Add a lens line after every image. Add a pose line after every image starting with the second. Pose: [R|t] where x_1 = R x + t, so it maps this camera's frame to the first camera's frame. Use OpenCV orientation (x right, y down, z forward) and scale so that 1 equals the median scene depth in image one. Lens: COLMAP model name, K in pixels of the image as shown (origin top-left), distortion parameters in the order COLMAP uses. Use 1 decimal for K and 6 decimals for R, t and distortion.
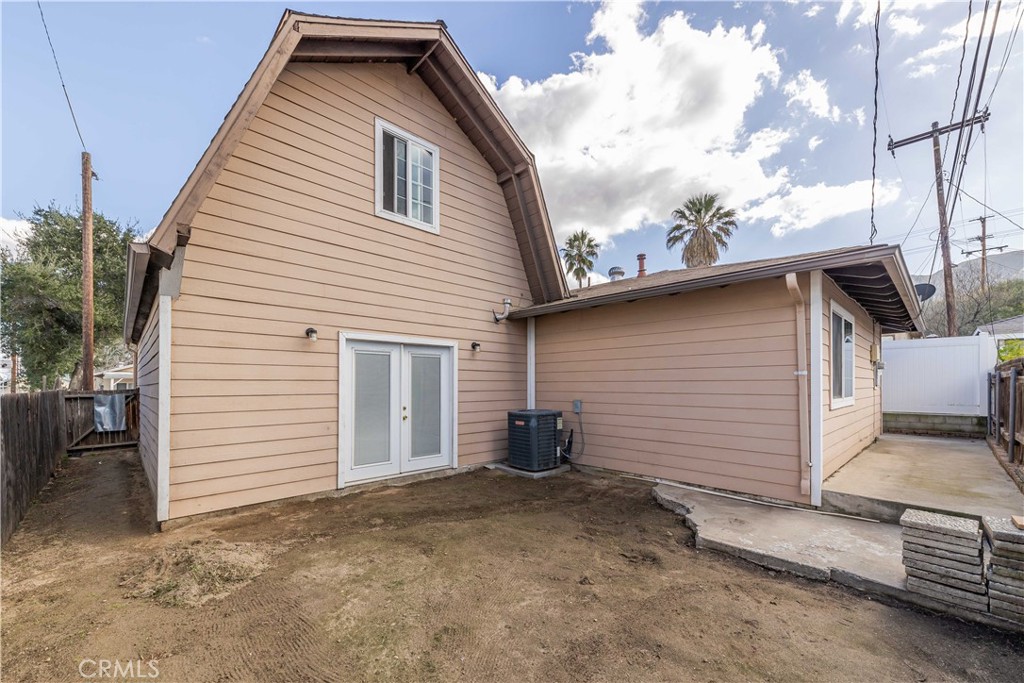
lens RADIAL K [[401.1, 0, 510.8], [0, 401.1, 380.6], [0, 0, 1]] dist [0.014956, -0.005705]
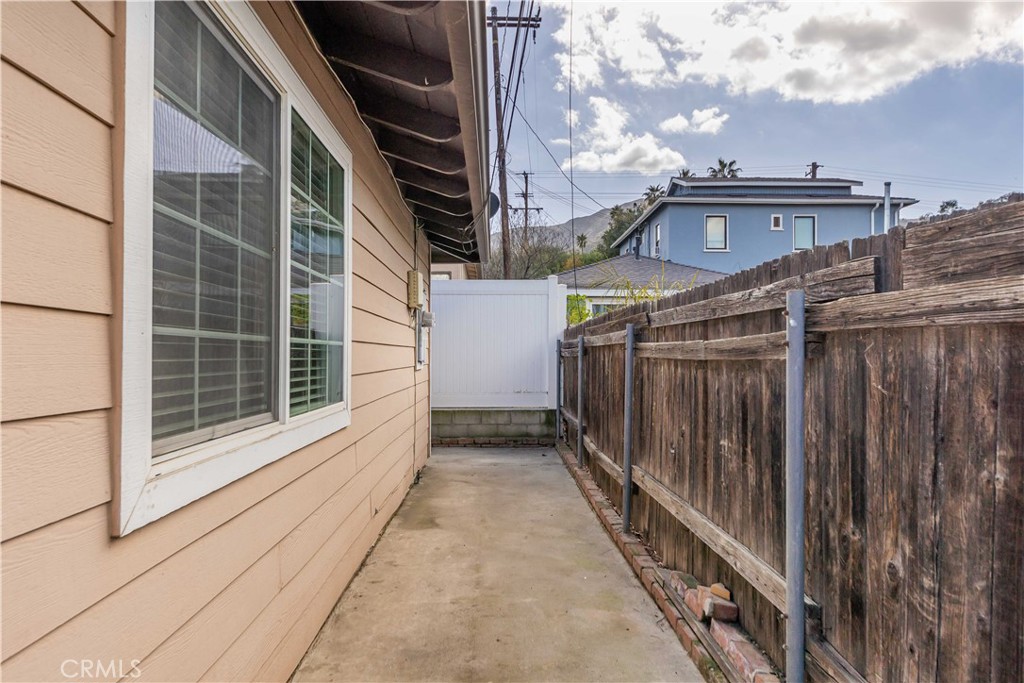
lens RADIAL K [[667.2, 0, 512.0], [0, 667.2, 341.5], [0, 0, 1]] dist [-0.000064, -0.000243]
pose [[0.663630, 0.016189, 0.747886, 0.335021], [-0.005241, 0.999842, -0.016993, 0.000605], [-0.748043, 0.007357, 0.663610, 0.343781]]
